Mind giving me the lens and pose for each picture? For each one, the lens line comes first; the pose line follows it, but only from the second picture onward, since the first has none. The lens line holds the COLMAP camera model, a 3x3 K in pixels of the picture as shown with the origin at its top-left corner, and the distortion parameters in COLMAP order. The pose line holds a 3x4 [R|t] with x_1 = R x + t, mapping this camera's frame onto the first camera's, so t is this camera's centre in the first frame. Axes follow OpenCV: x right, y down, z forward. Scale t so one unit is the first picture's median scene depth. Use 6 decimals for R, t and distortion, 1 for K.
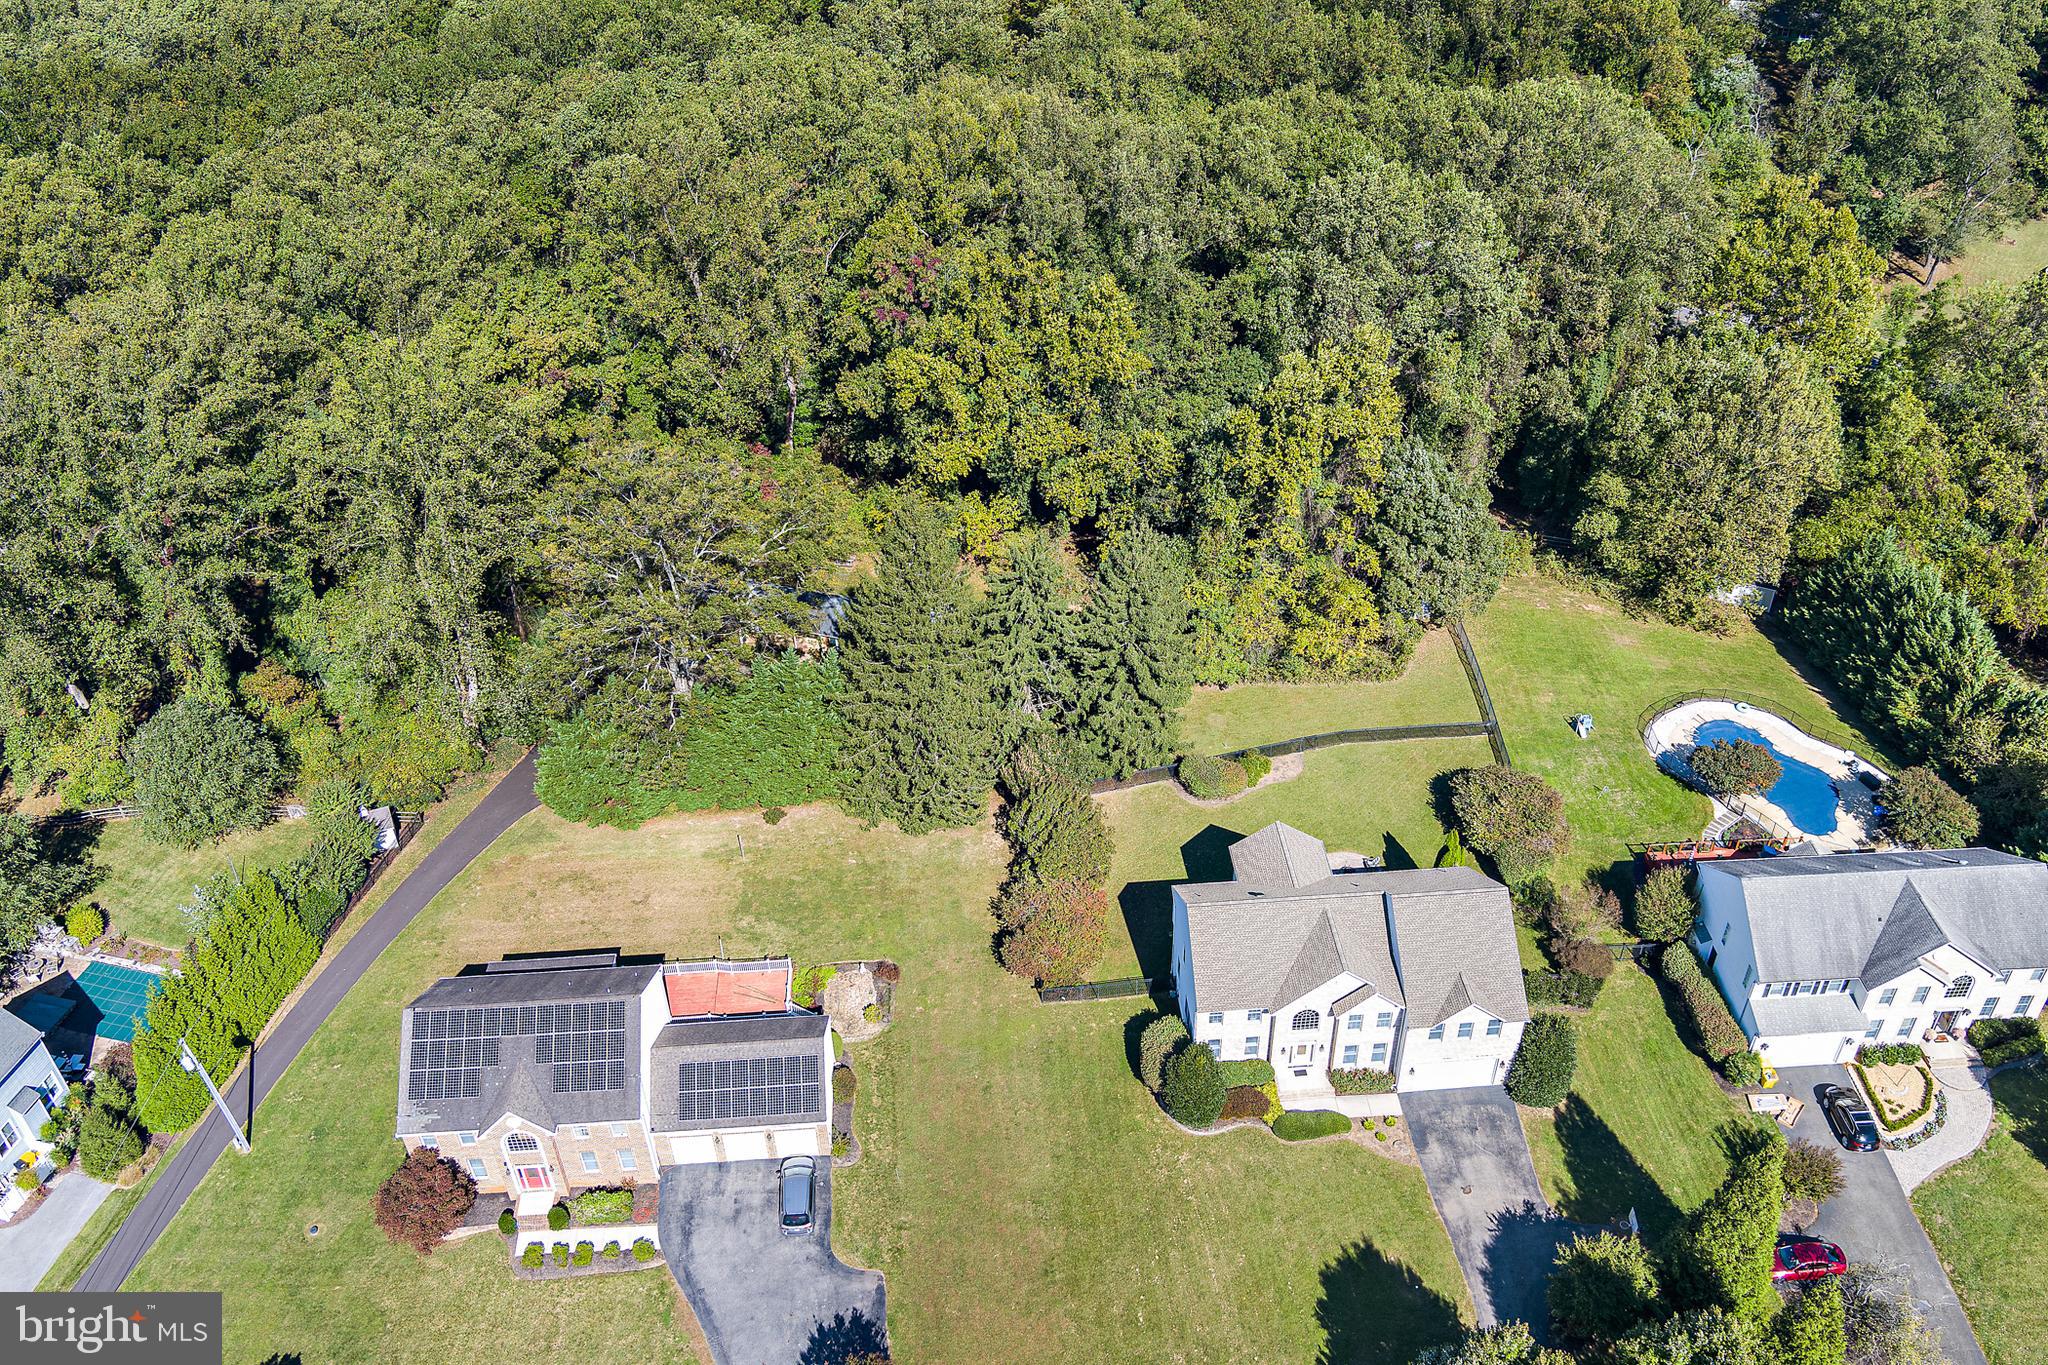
lens RADIAL K [[1664.6, 0, 1023.6], [0, 1664.6, 683.0], [0, 0, 1]] dist [-0.082724, 0.026773]
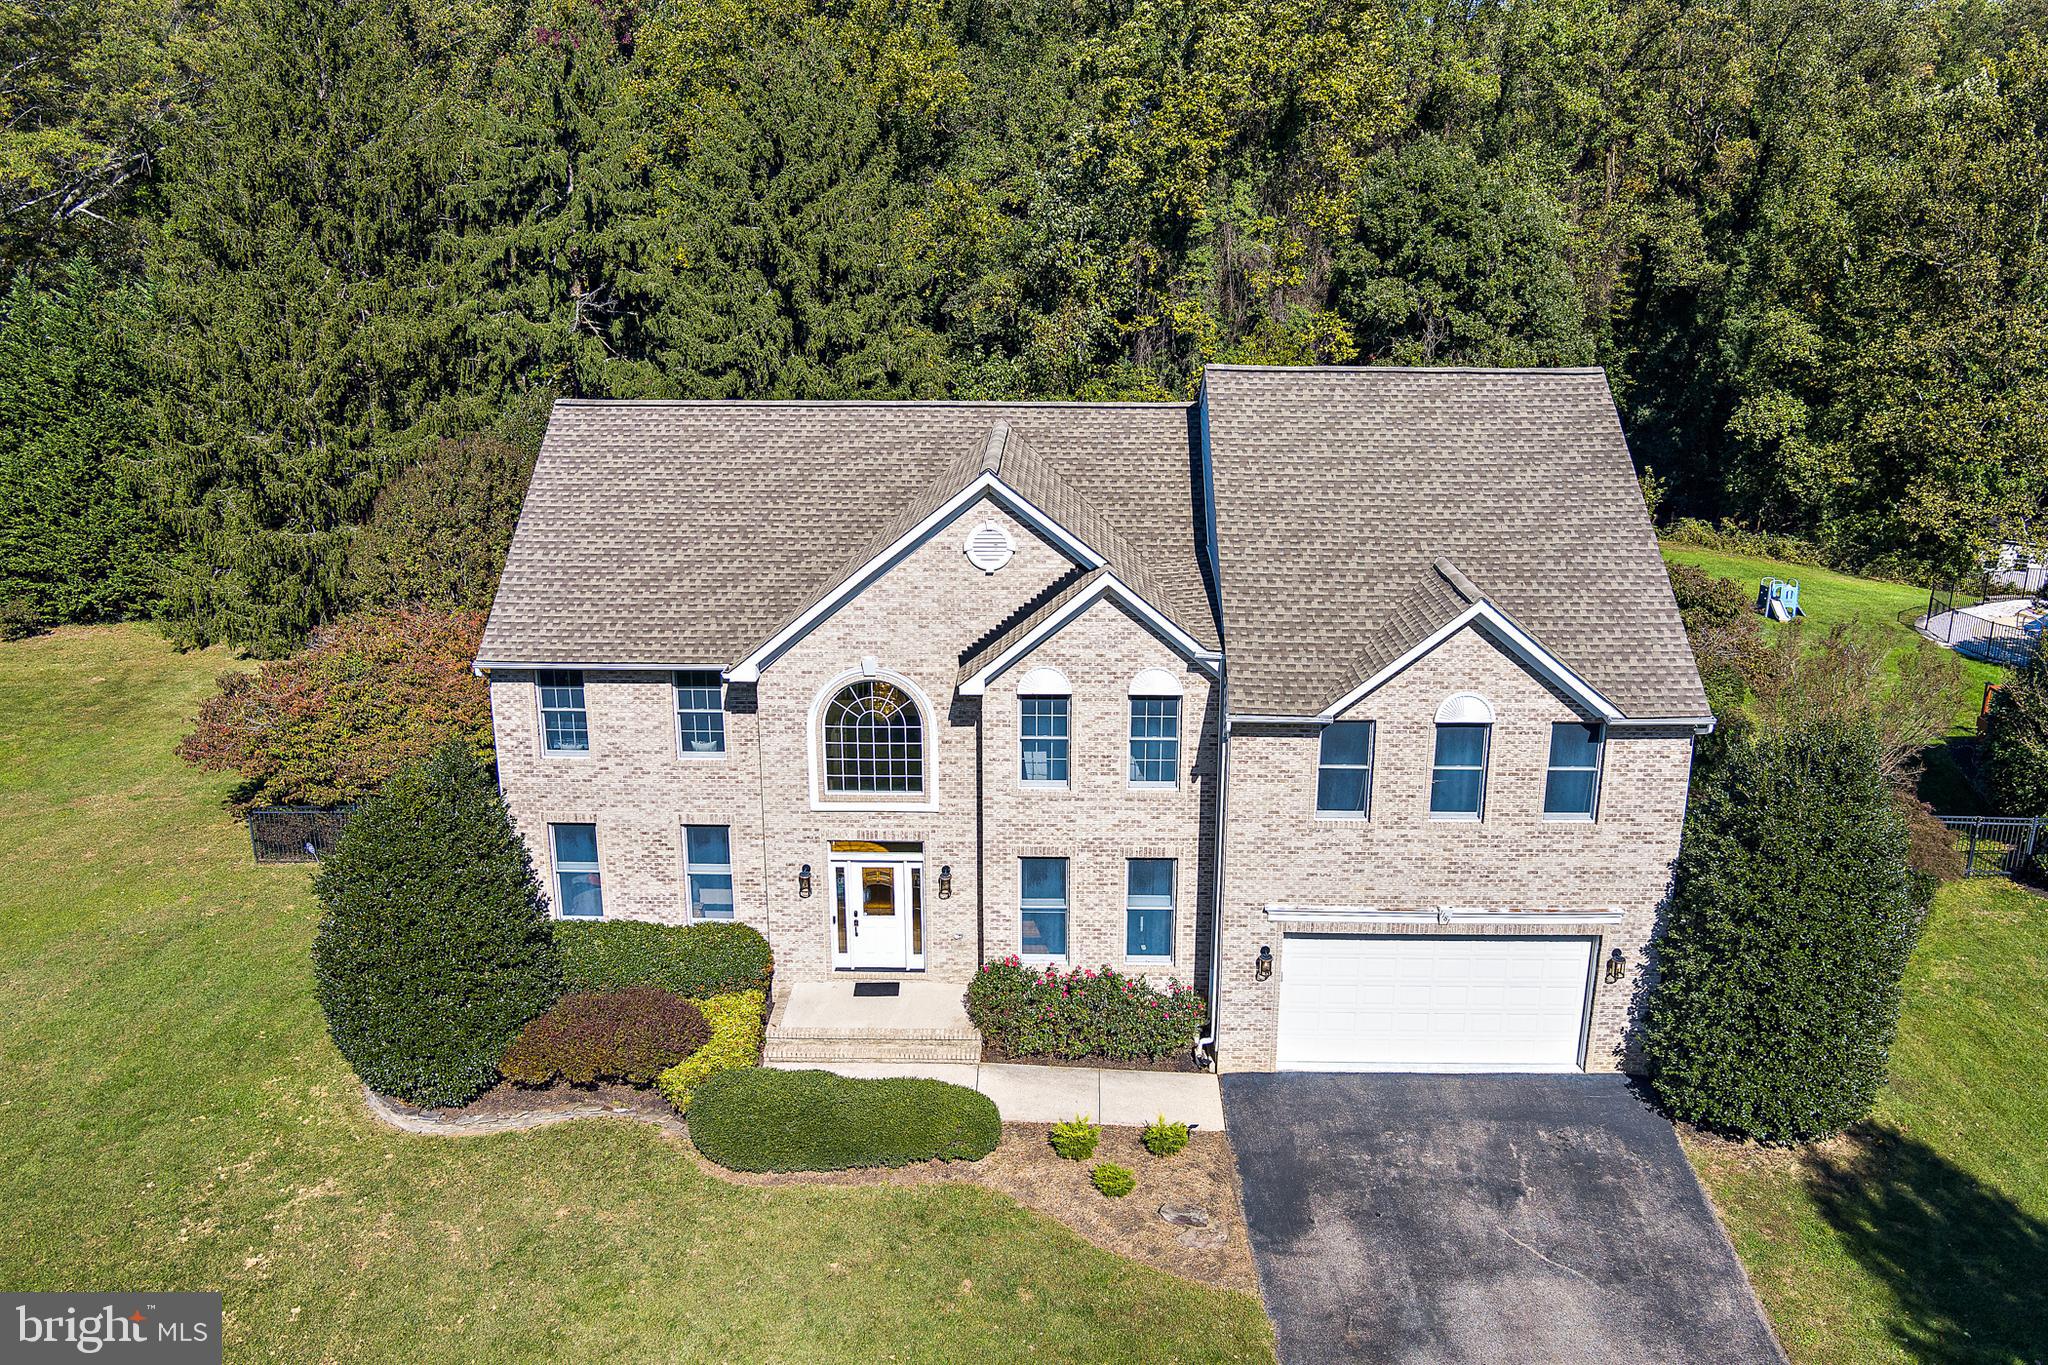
lens RADIAL K [[1664.6, 0, 1025.8], [0, 1664.6, 683.2], [0, 0, 1]] dist [-0.082724, 0.026773]
pose [[0.995672, 0.050139, -0.078249, 0.214832], [-0.073253, 0.941561, -0.328781, 0.281203], [0.057192, 0.333091, 0.941159, 0.731897]]
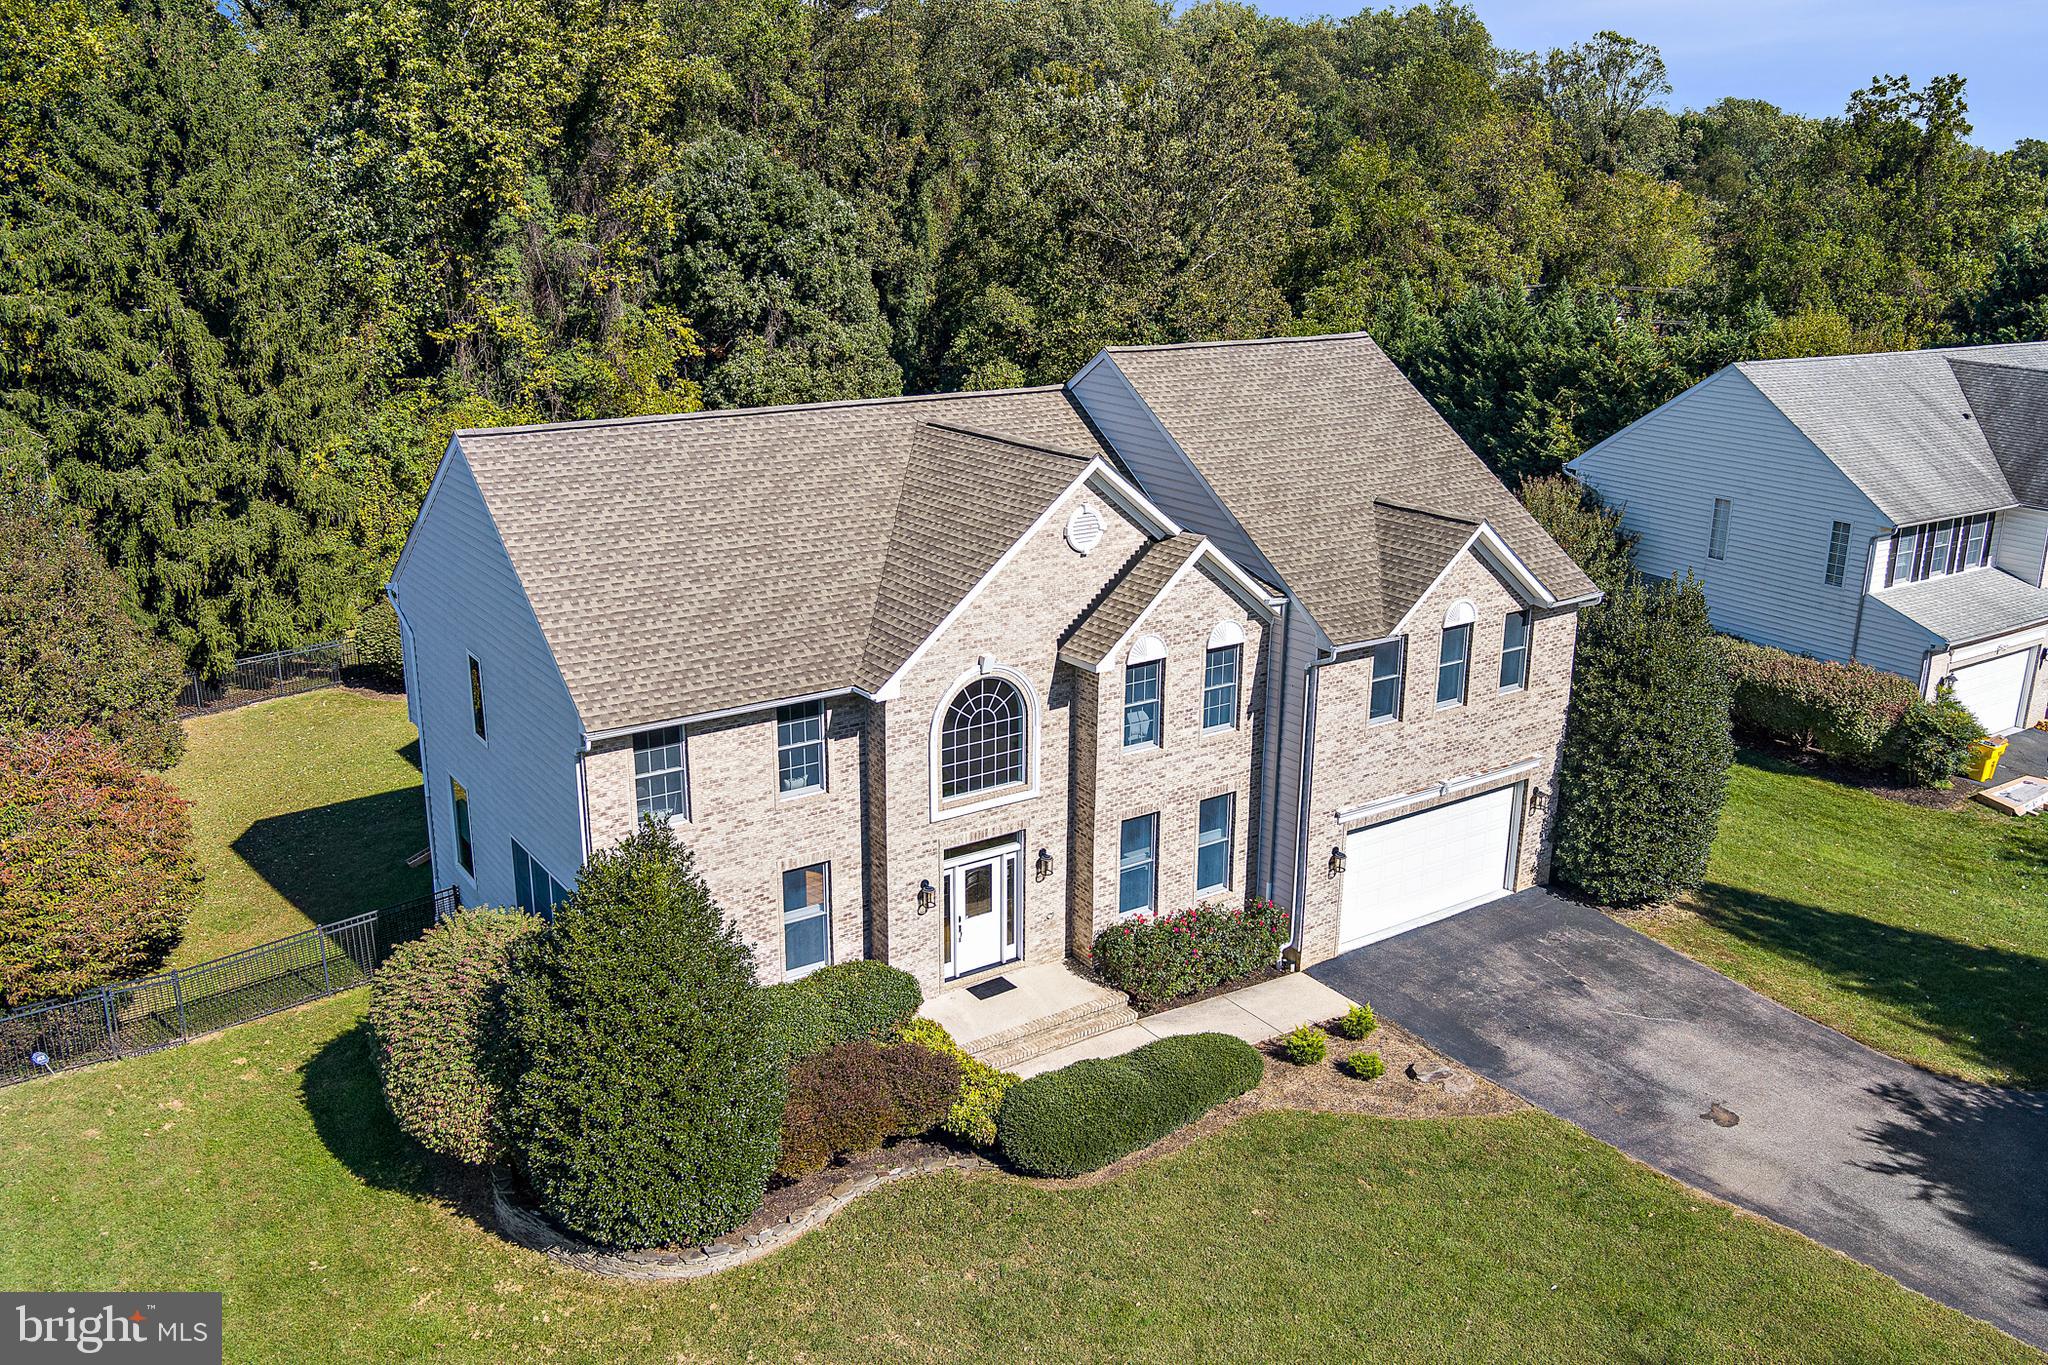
lens RADIAL K [[1664.6, 0, 1034.9], [0, 1664.6, 681.8], [0, 0, 1]] dist [-0.082724, 0.026773]
pose [[0.855174, -0.119697, 0.504331, 0.040293], [0.283480, 0.922572, -0.261724, 0.267021], [-0.433955, 0.366787, 0.822891, 0.760171]]
